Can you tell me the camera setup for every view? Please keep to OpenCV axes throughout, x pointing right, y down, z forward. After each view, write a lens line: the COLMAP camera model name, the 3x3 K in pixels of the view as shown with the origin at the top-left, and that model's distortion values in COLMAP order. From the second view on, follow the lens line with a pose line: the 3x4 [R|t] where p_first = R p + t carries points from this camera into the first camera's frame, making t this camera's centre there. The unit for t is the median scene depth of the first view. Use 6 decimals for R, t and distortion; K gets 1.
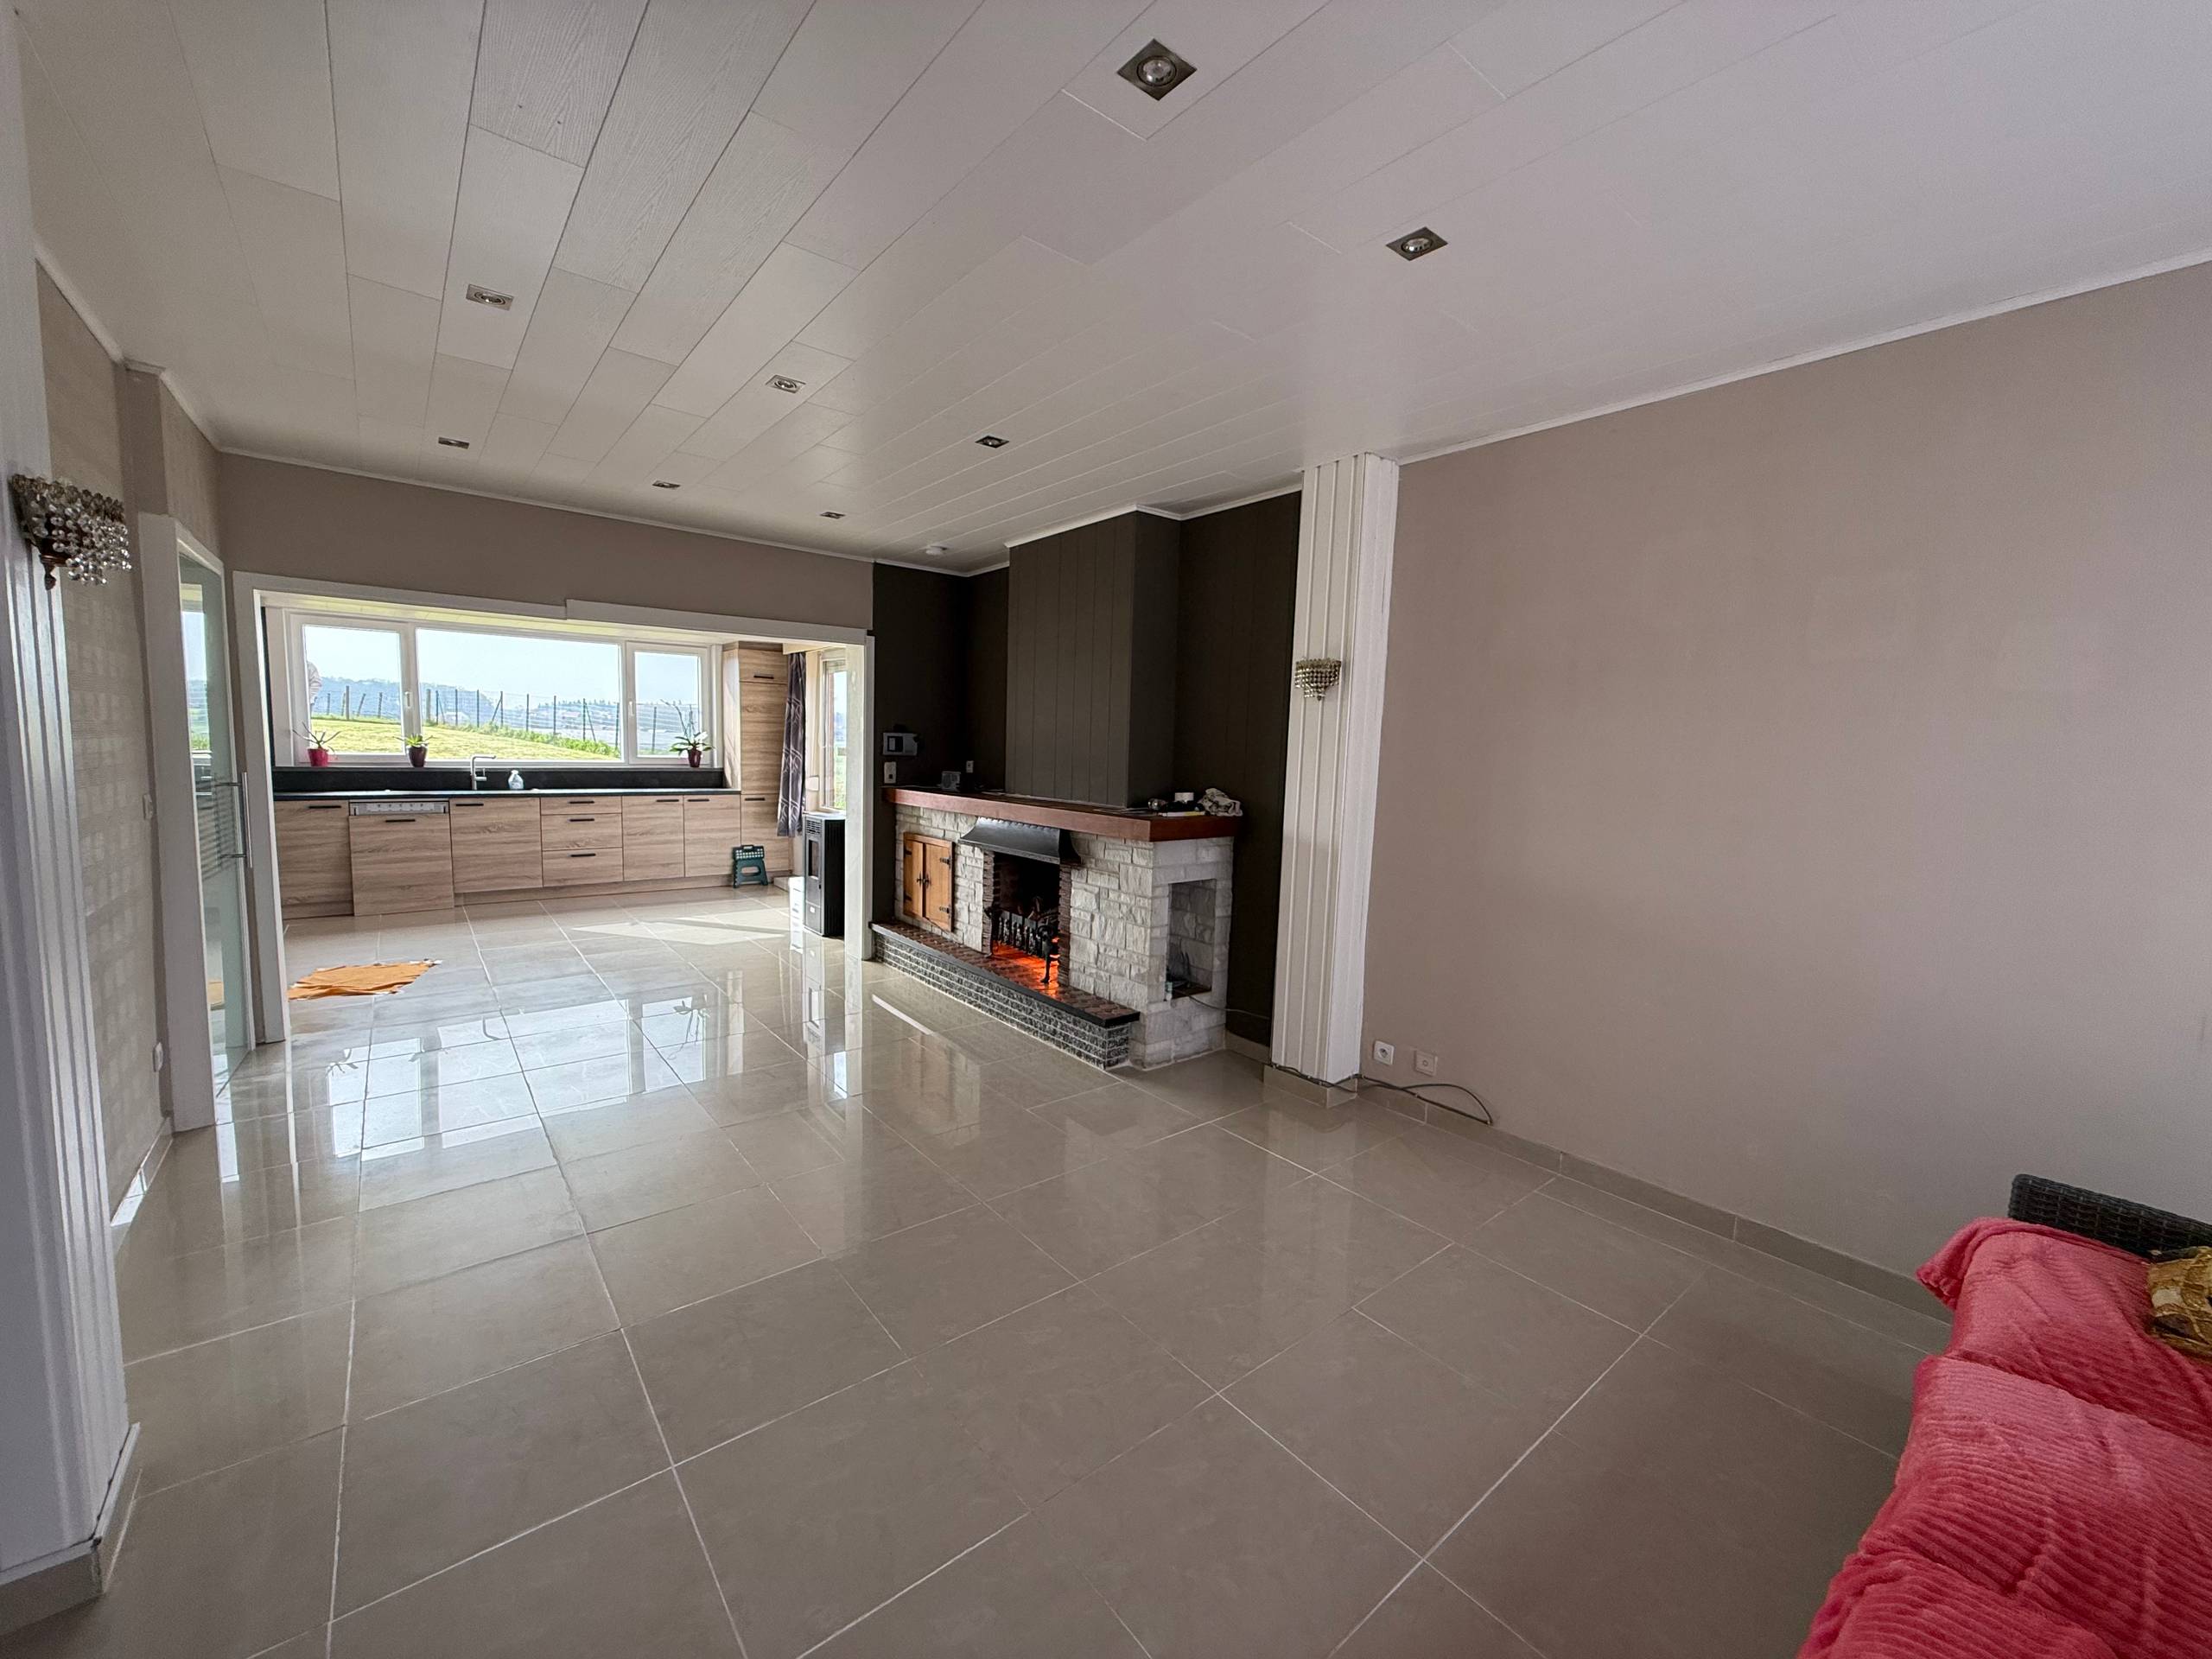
lens RADIAL K [[876.5, 0, 1106.0], [0, 876.5, 829.5], [0, 0, 1]] dist [-0.000267, 0.000212]
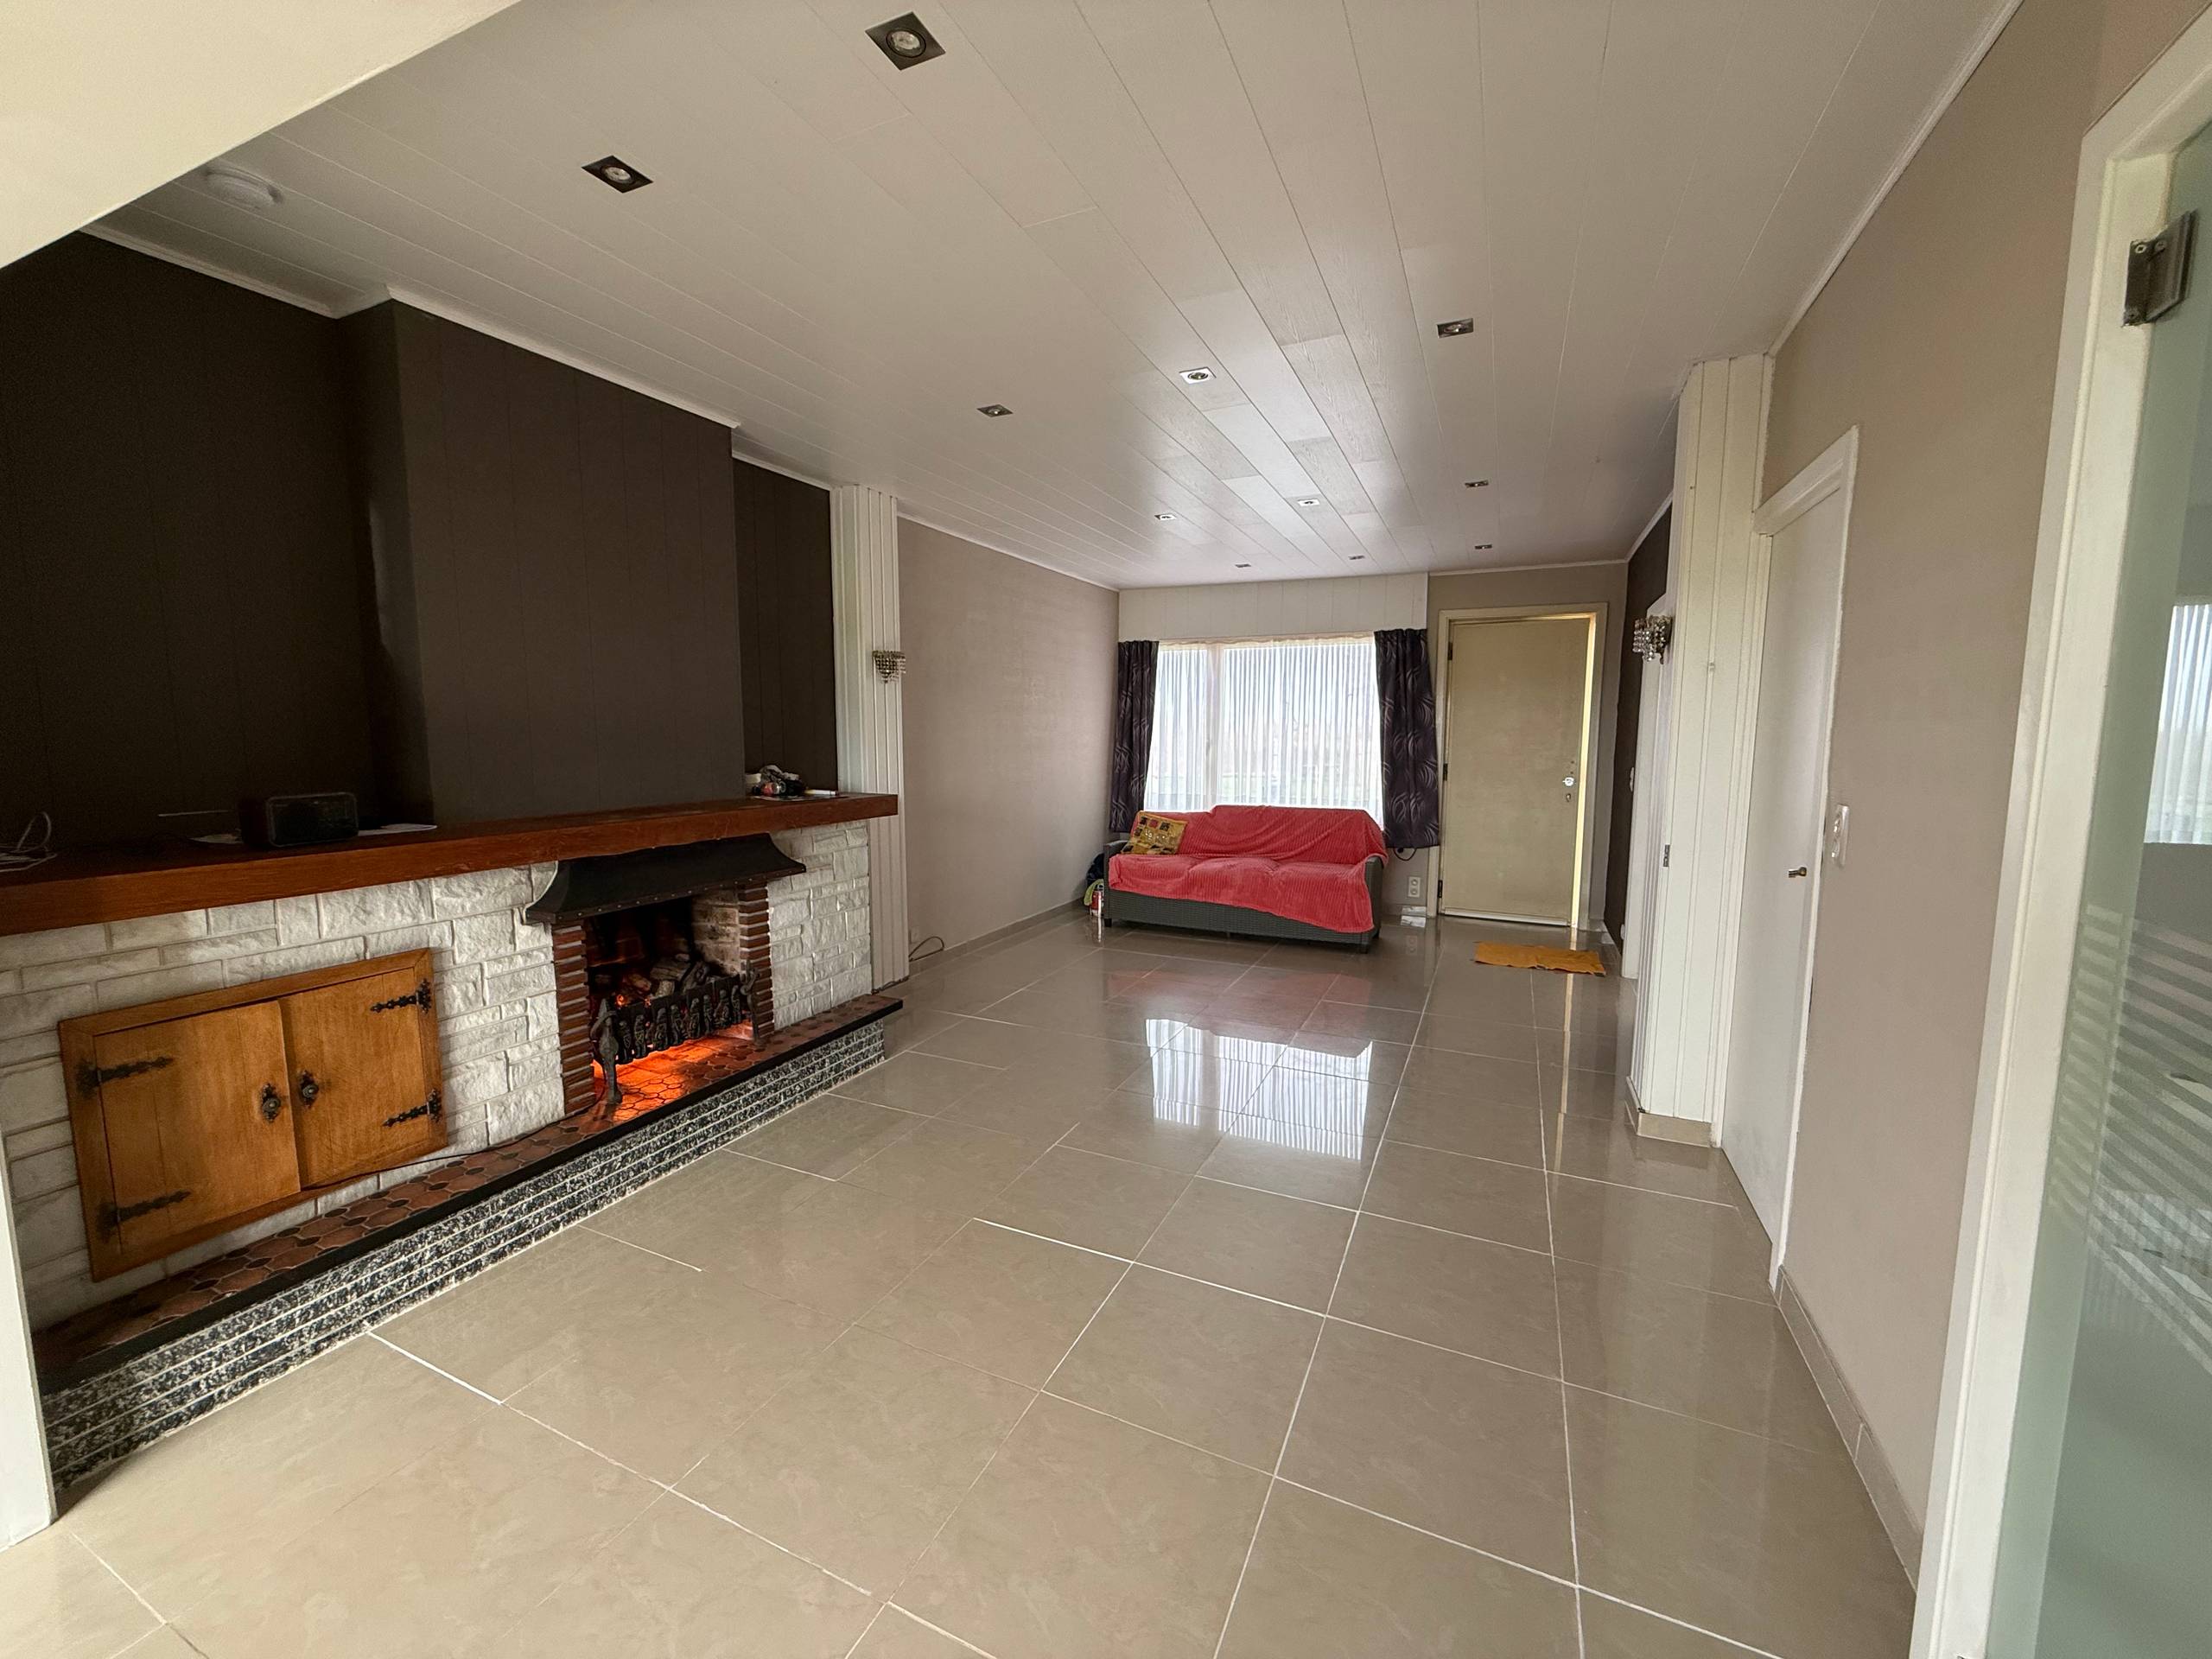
lens RADIAL K [[876.5, 0, 1106.0], [0, 876.5, 829.5], [0, 0, 1]] dist [-0.000267, 0.000212]
pose [[-0.439897, -0.128502, 0.888807, -0.534716], [0.073702, 0.981205, 0.178338, -0.073640], [-0.895019, 0.143957, -0.422158, 0.659784]]
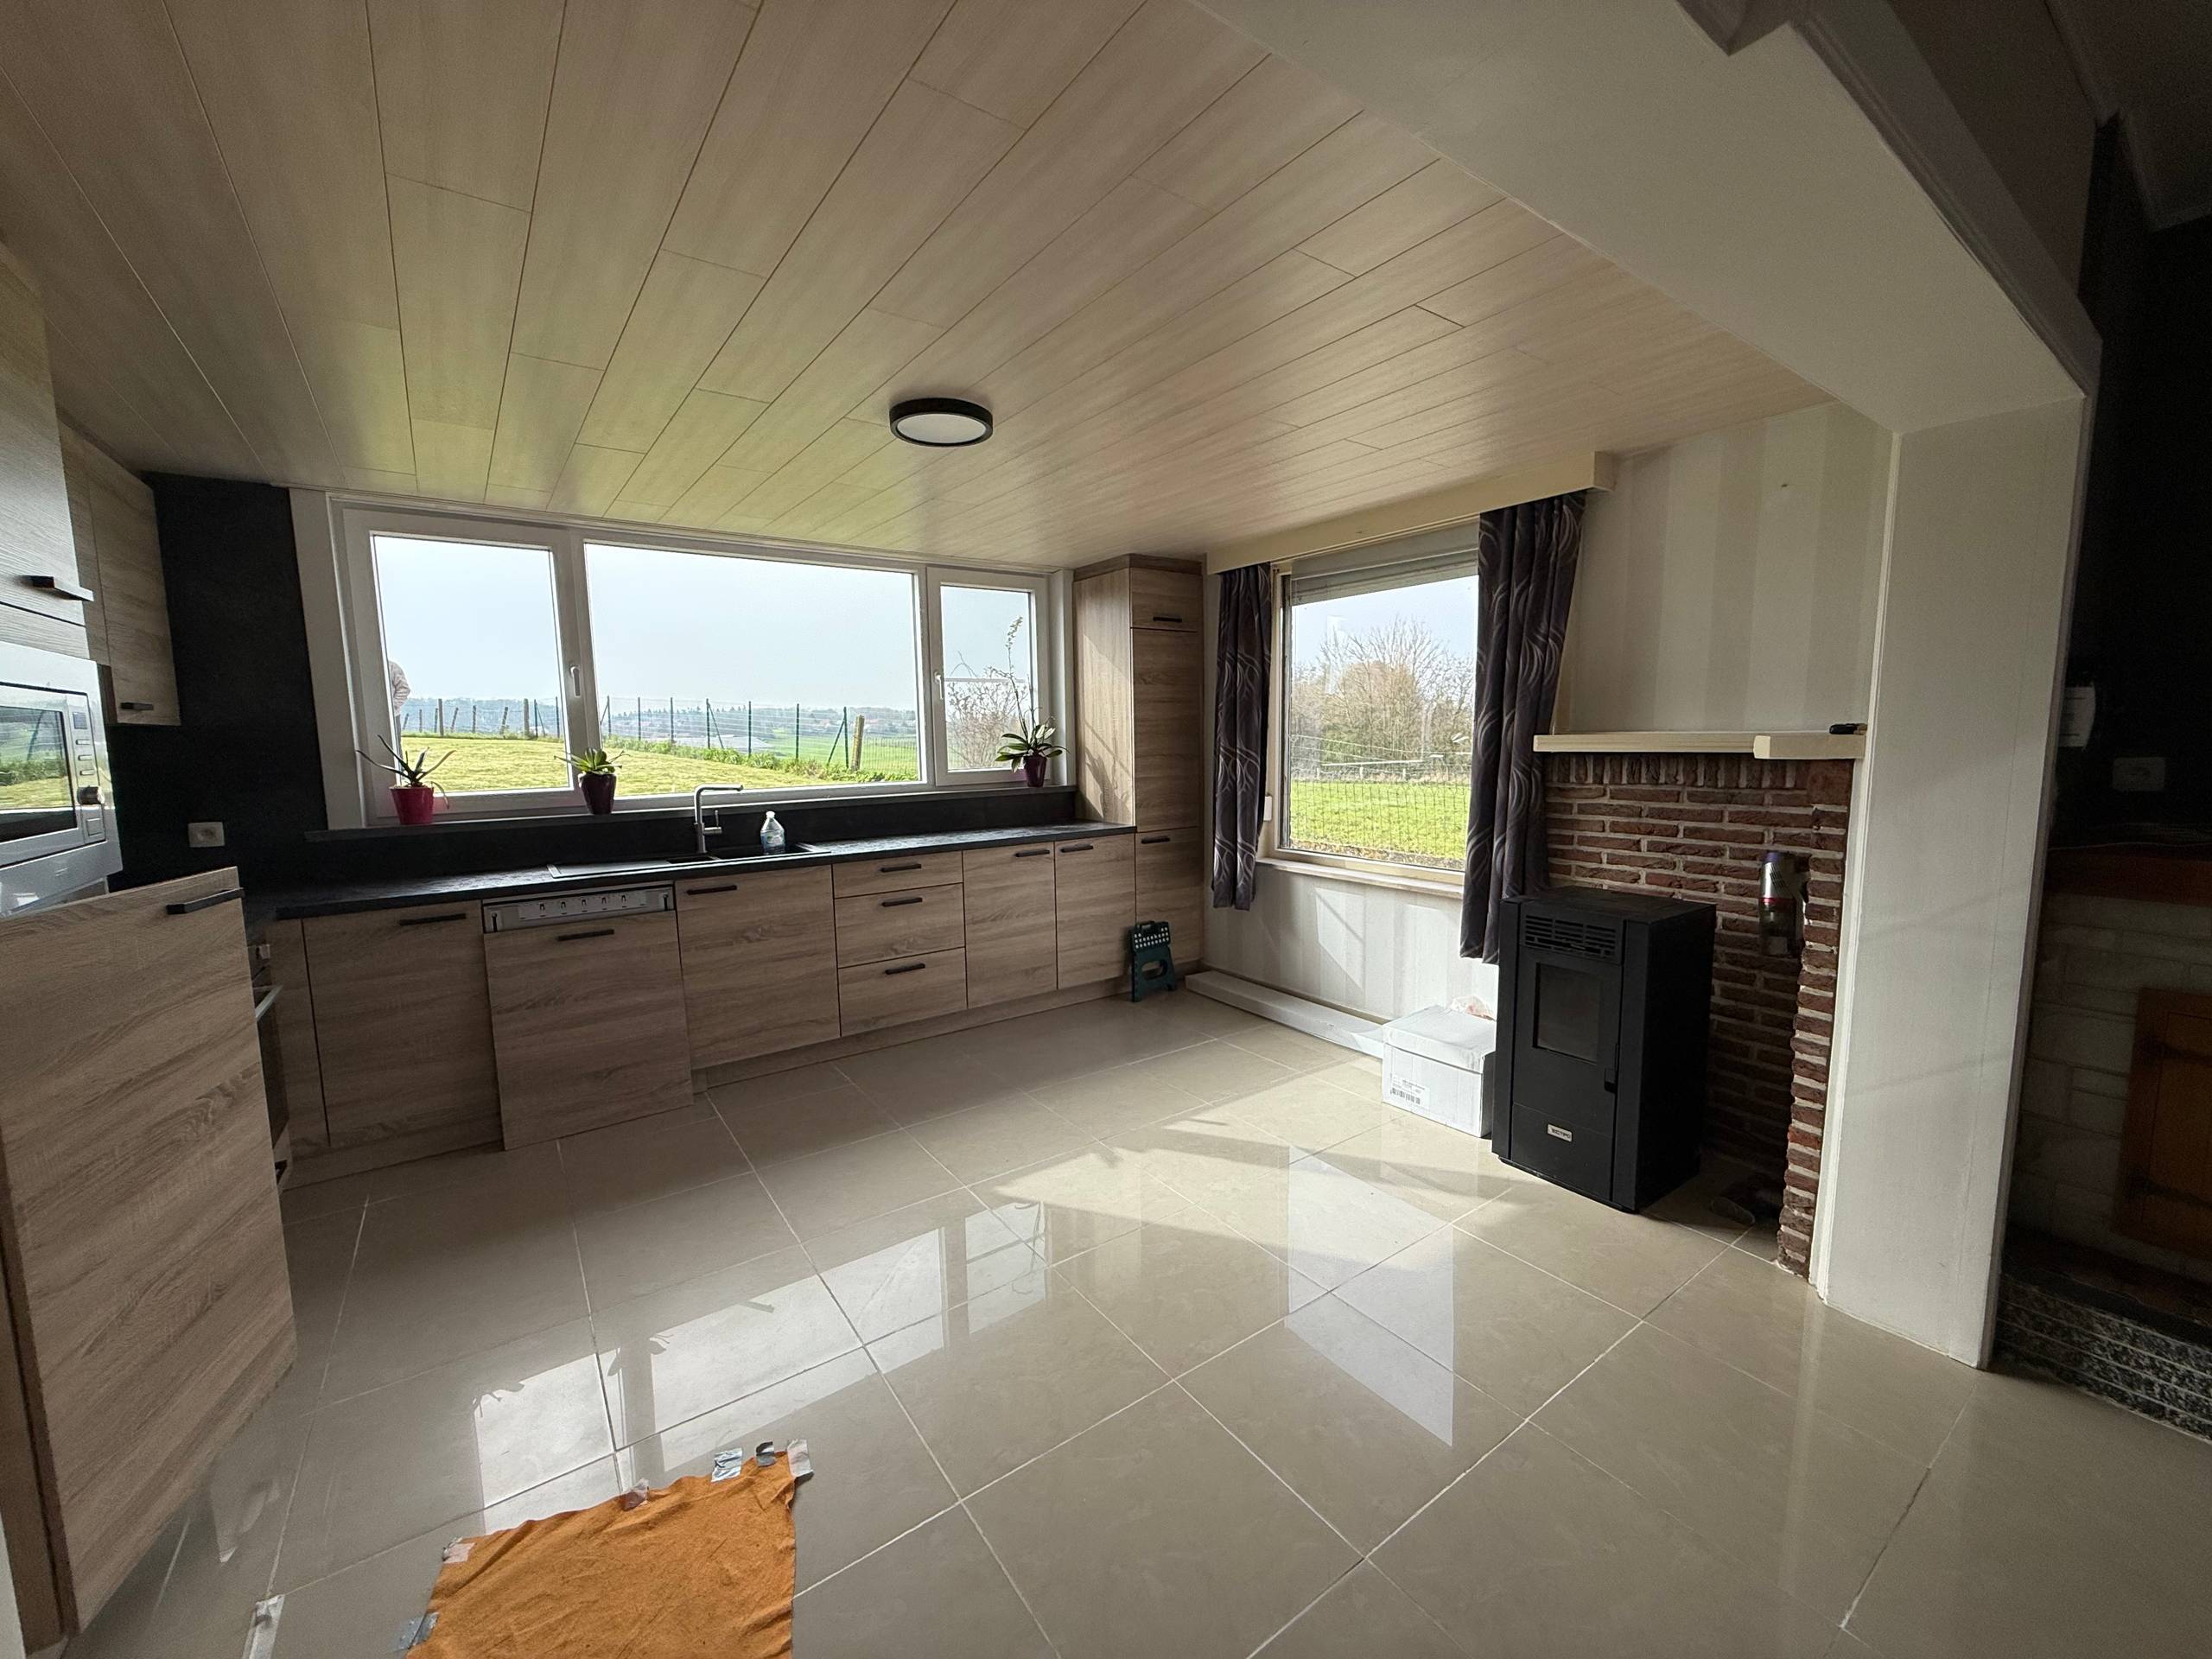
lens RADIAL K [[876.5, 0, 1106.0], [0, 876.5, 829.5], [0, 0, 1]] dist [-0.000267, 0.000212]
pose [[0.997284, -0.036621, -0.063898, -0.486391], [0.037551, 0.999205, 0.013422, -0.061353], [0.063355, -0.015785, 0.997866, 0.540569]]
